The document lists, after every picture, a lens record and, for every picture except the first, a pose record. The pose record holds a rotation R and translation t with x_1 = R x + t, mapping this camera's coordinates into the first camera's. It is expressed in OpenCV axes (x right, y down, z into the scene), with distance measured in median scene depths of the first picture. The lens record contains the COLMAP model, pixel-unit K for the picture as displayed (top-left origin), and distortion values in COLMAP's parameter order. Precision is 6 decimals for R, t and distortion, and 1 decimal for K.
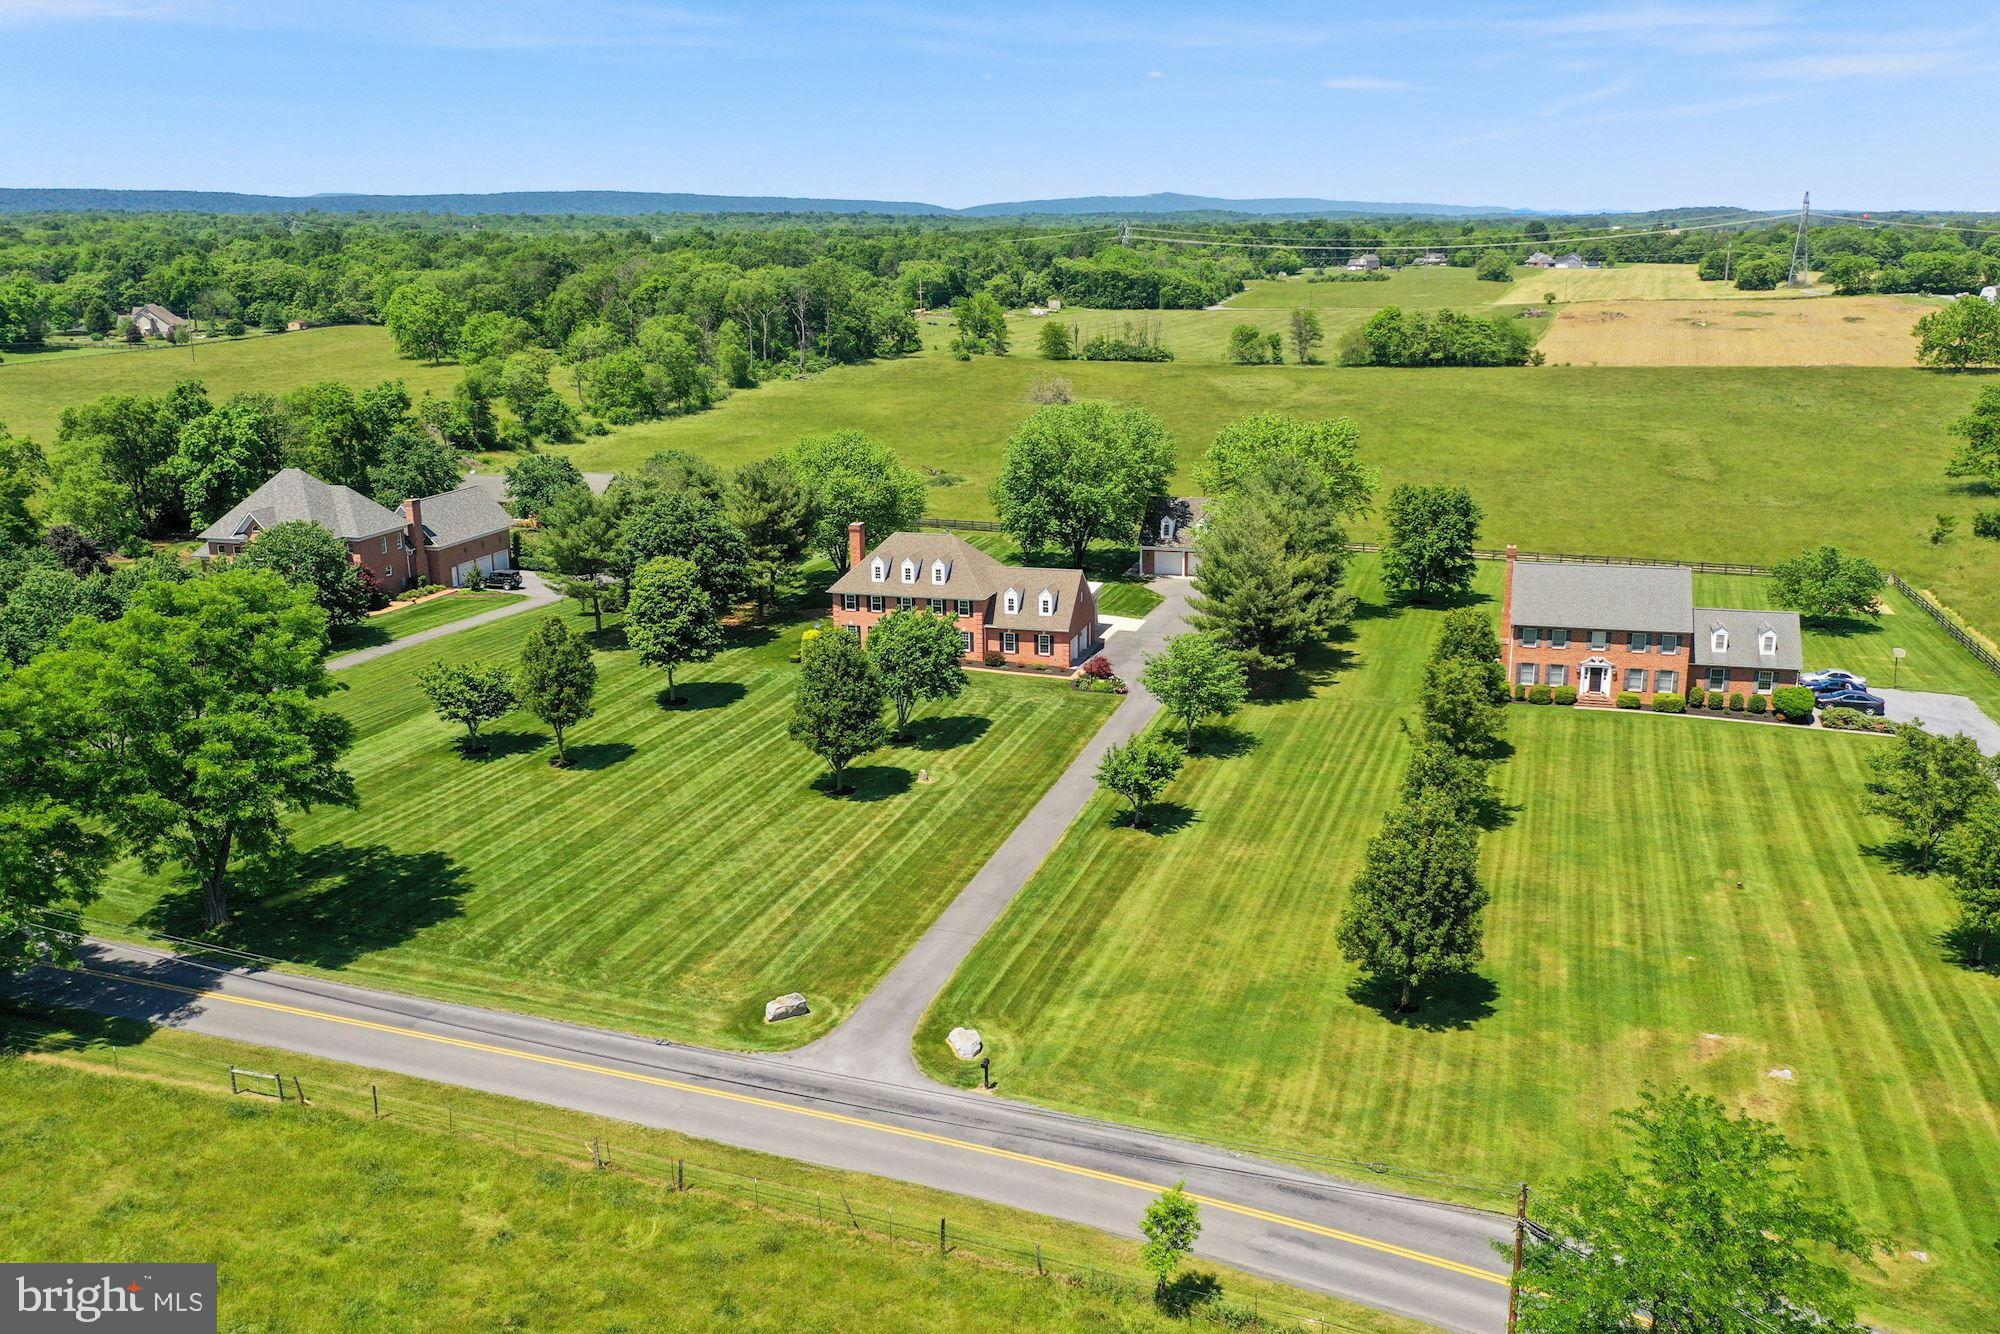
lens RADIAL K [[1627.1, 0, 993.4], [0, 1627.1, 665.5], [0, 0, 1]] dist [0.026455, 0.003274]
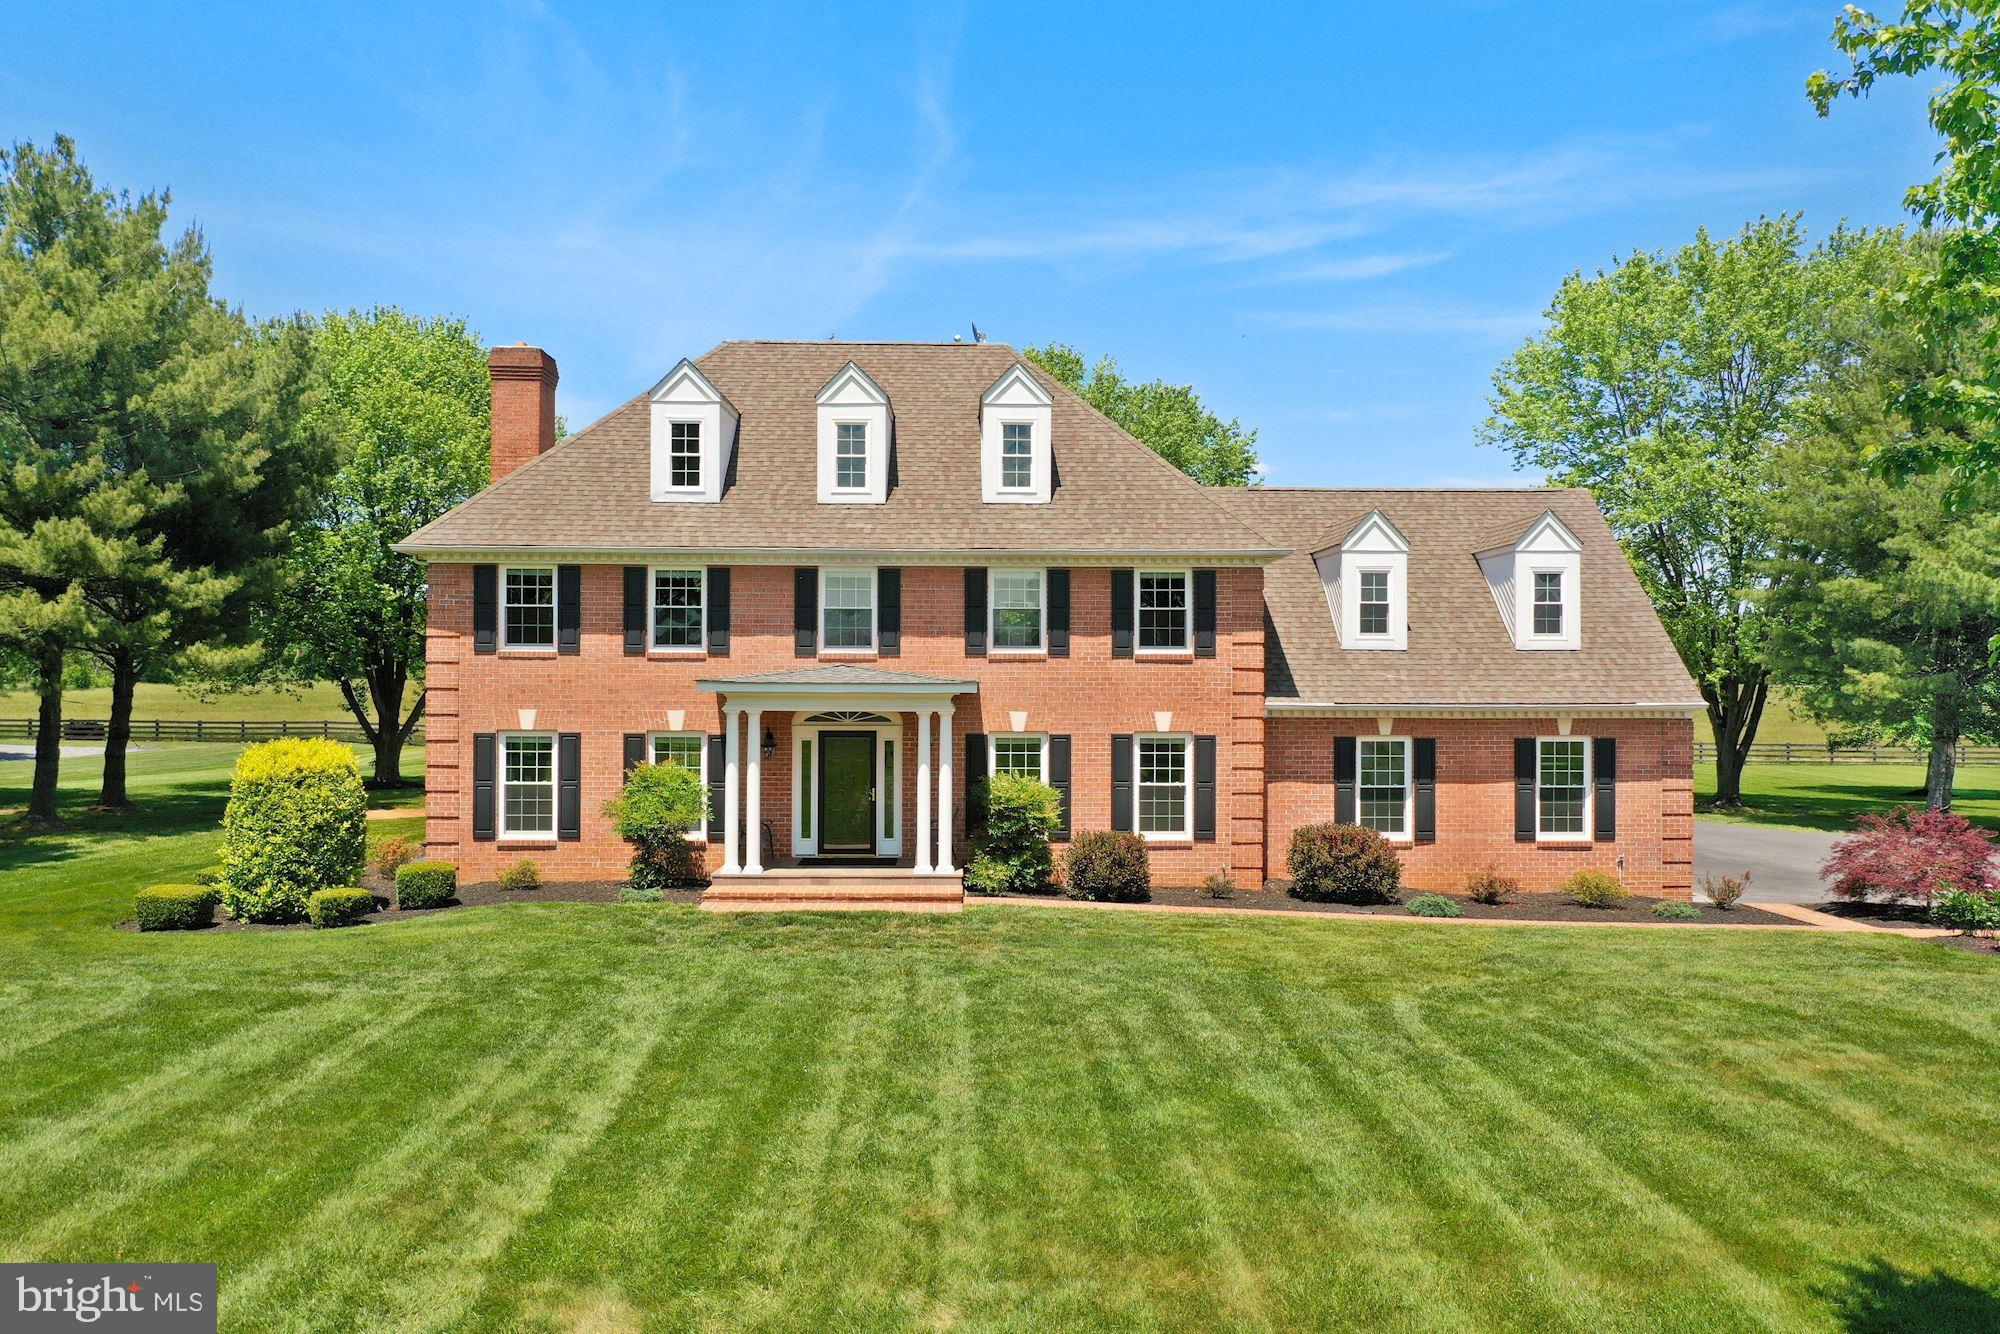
lens RADIAL K [[1627.1, 0, 1004.0], [0, 1627.1, 673.1], [0, 0, 1]] dist [0.026455, 0.003274]
pose [[0.948520, 0.013632, 0.316423, -0.036878], [0.067783, 0.967187, -0.244856, 0.006789], [-0.309379, 0.253699, 0.916473, 0.314673]]
